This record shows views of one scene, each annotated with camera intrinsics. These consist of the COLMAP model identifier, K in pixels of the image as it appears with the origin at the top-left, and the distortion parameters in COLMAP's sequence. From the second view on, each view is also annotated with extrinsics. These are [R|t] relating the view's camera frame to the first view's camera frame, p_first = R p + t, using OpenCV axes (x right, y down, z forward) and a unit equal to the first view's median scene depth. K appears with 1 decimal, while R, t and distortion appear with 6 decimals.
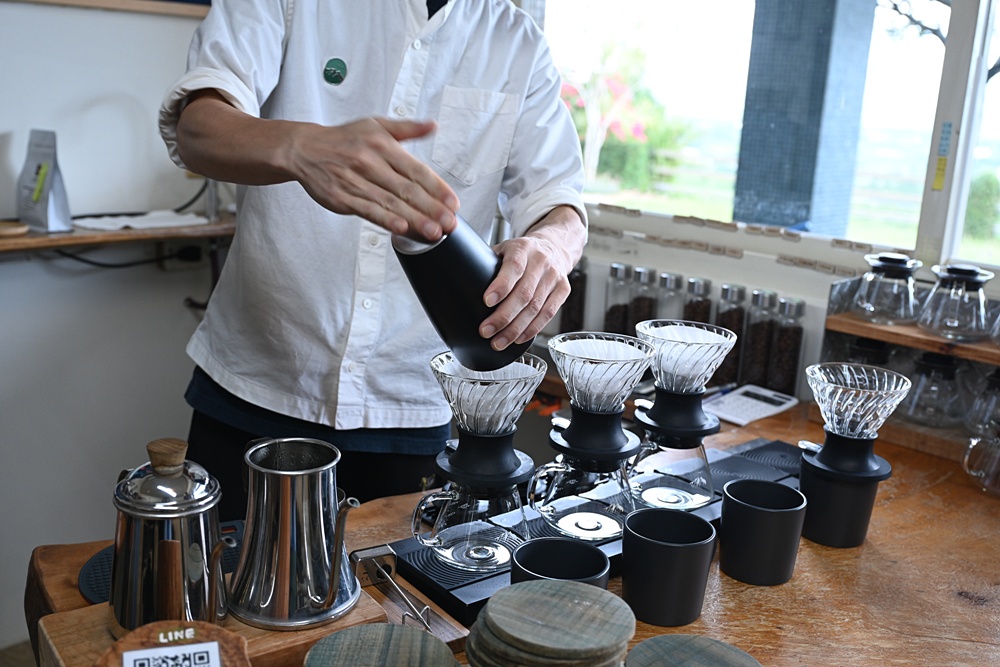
lens RADIAL K [[1056.0, 0, 500.2], [0, 1056.0, 332.3], [0, 0, 1]] dist [0.008369, 0.000000]
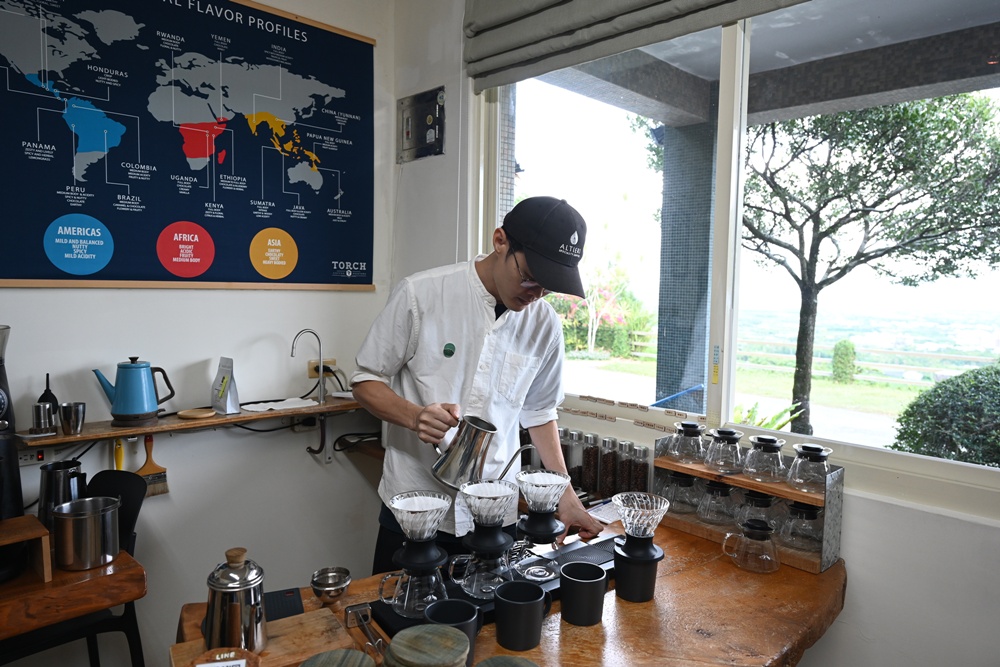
lens RADIAL K [[672.2, 0, 499.8], [0, 672.2, 331.7], [0, 0, 1]] dist [0.006620, -0.002424]
pose [[0.997415, -0.029659, -0.065453, 0.247119], [0.018209, 0.985439, -0.169051, -0.069984], [0.069513, 0.167422, 0.983432, -0.240570]]
